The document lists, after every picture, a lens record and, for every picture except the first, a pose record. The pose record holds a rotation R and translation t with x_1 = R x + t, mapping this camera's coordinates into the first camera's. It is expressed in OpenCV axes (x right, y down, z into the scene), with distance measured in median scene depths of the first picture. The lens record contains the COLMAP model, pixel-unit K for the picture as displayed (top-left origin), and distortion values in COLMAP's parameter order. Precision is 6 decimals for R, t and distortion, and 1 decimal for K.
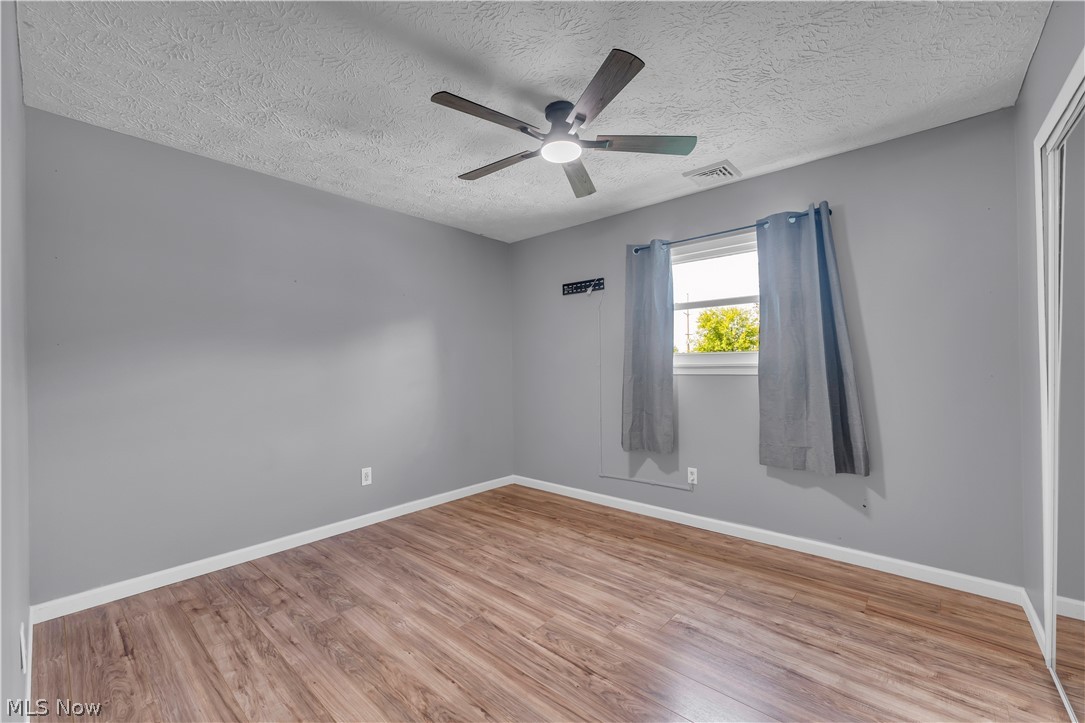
lens RADIAL K [[448.5, 0, 540.7], [0, 448.5, 366.0], [0, 0, 1]] dist [0.000253, 0.000027]
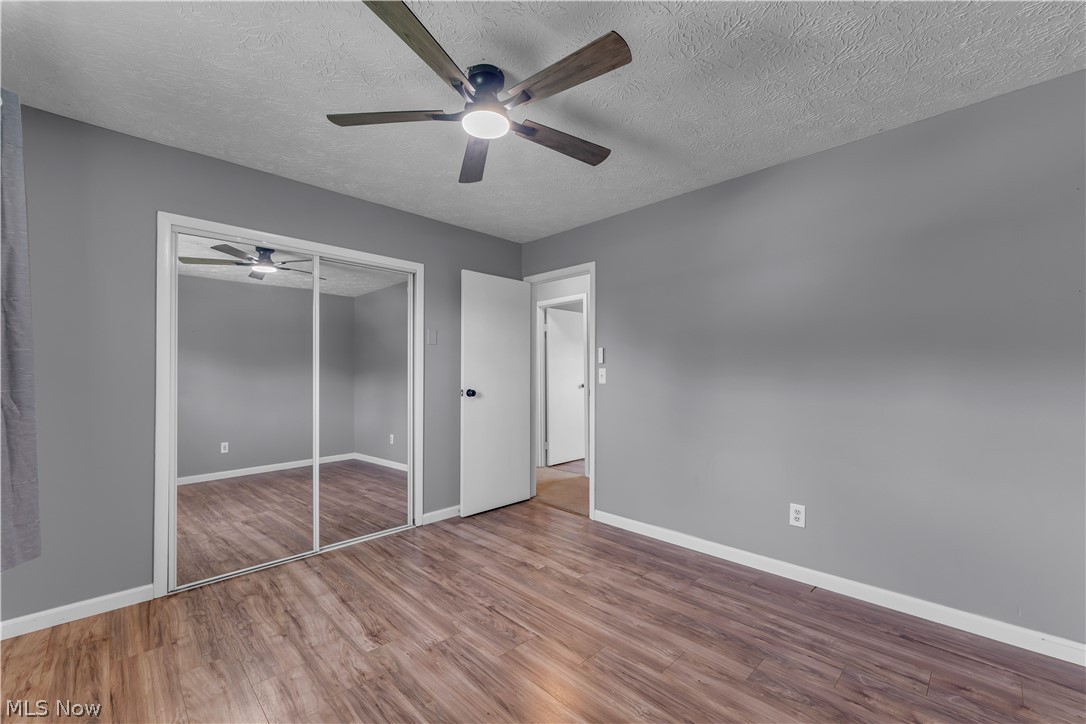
lens RADIAL K [[448.9, 0, 544.4], [0, 448.9, 367.1], [0, 0, 1]] dist [0.000253, 0.000027]
pose [[-0.997757, 0.013278, 0.065606, -0.127056], [0.012510, 0.999849, -0.012100, -0.004505], [-0.065756, -0.011252, -0.997772, 2.007807]]
